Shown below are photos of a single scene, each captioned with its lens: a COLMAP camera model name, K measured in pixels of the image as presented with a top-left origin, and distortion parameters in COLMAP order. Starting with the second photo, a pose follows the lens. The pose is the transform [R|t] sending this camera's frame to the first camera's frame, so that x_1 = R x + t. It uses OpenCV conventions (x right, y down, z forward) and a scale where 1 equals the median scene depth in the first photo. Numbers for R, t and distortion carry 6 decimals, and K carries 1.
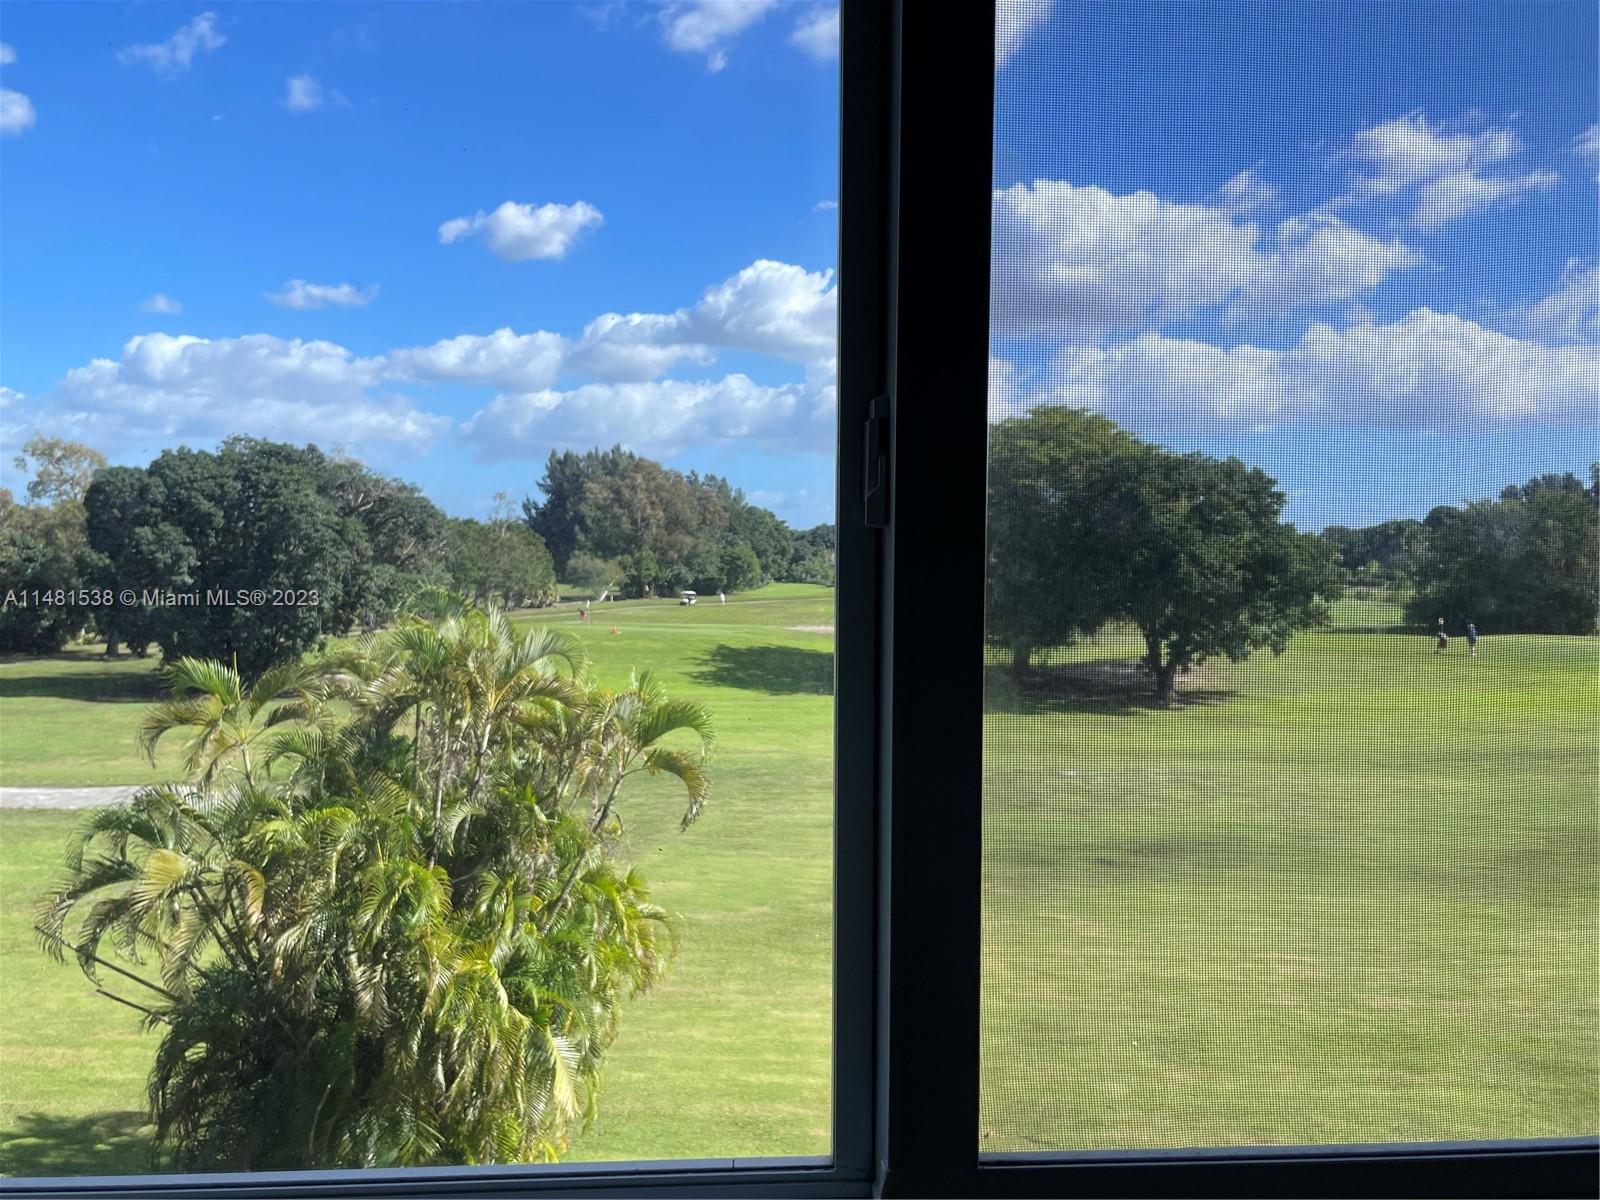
lens RADIAL K [[1388.1, 0, 797.3], [0, 1388.1, 599.8], [0, 0, 1]] dist [0.100670, -0.151453]
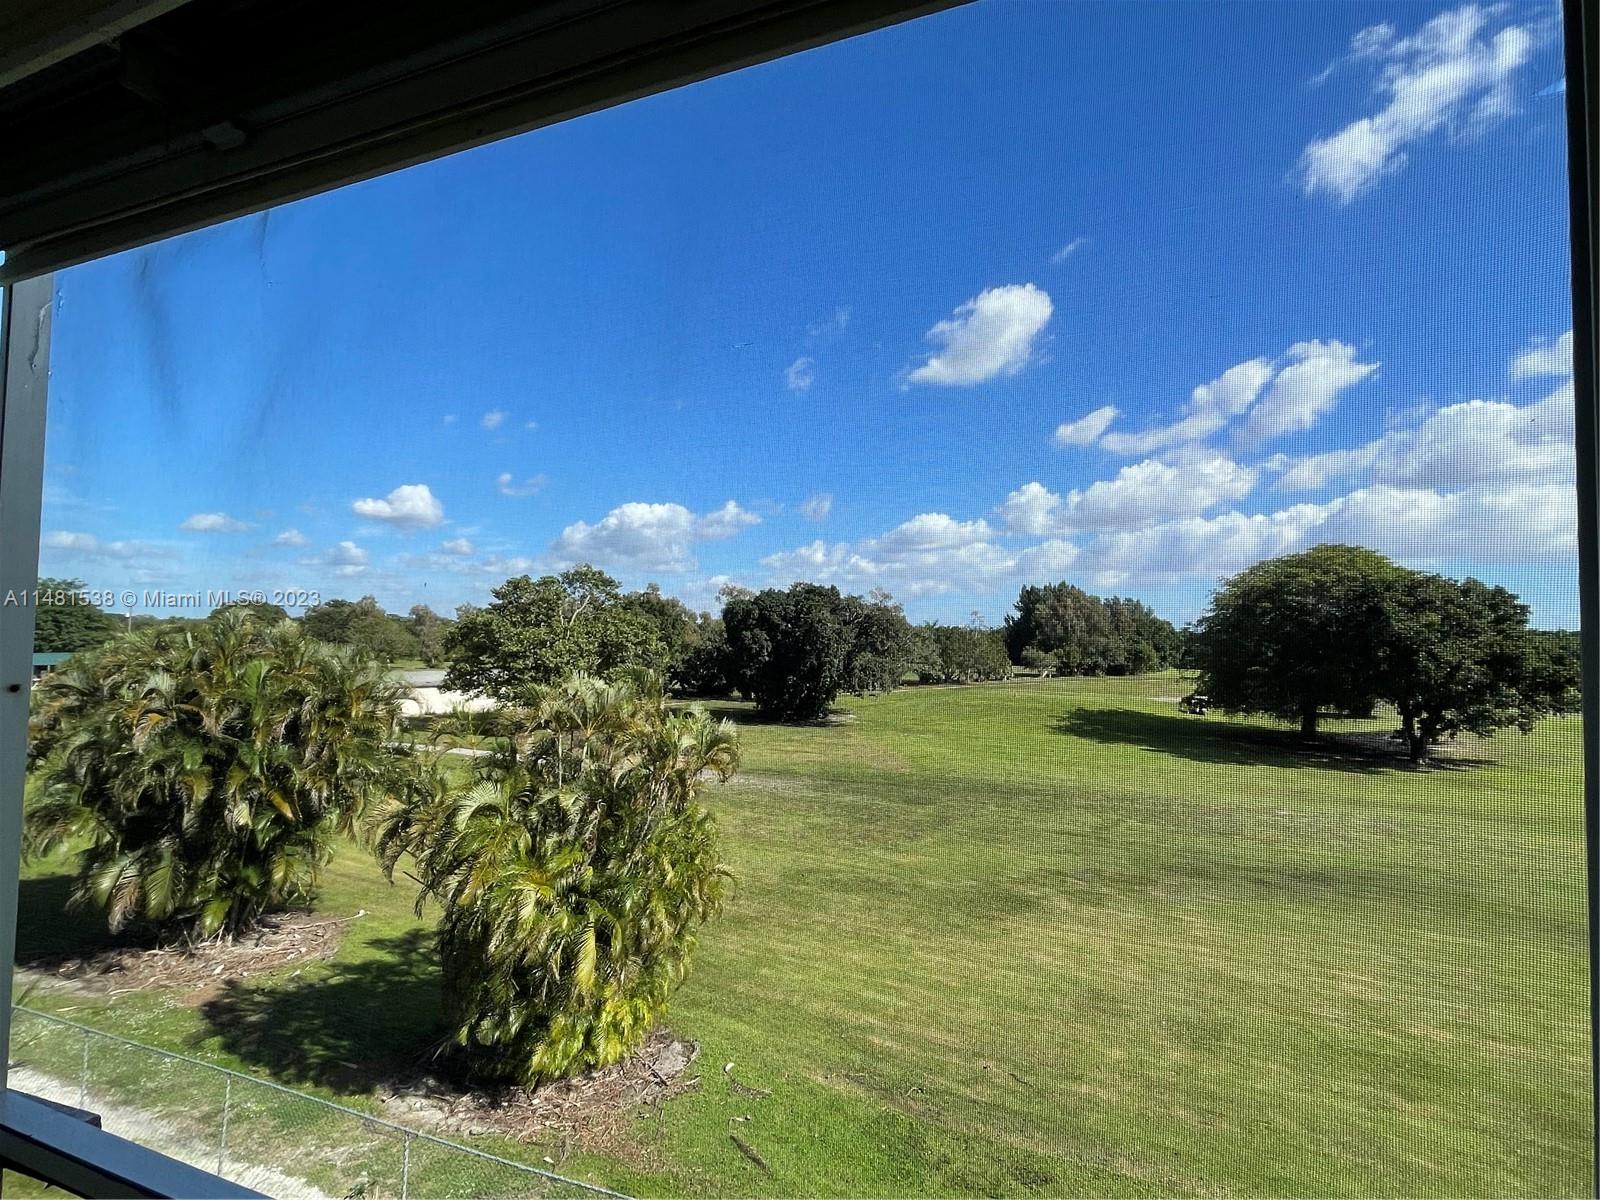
lens RADIAL K [[823.6, 0, 800.0], [0, 823.6, 609.7], [0, 0, 1]] dist [-0.001015, 0.000011]
pose [[0.893335, -0.010303, -0.449273, 0.094518], [-0.025120, 0.997029, -0.072815, -0.001560], [0.448689, 0.076334, 0.890422, 0.044389]]
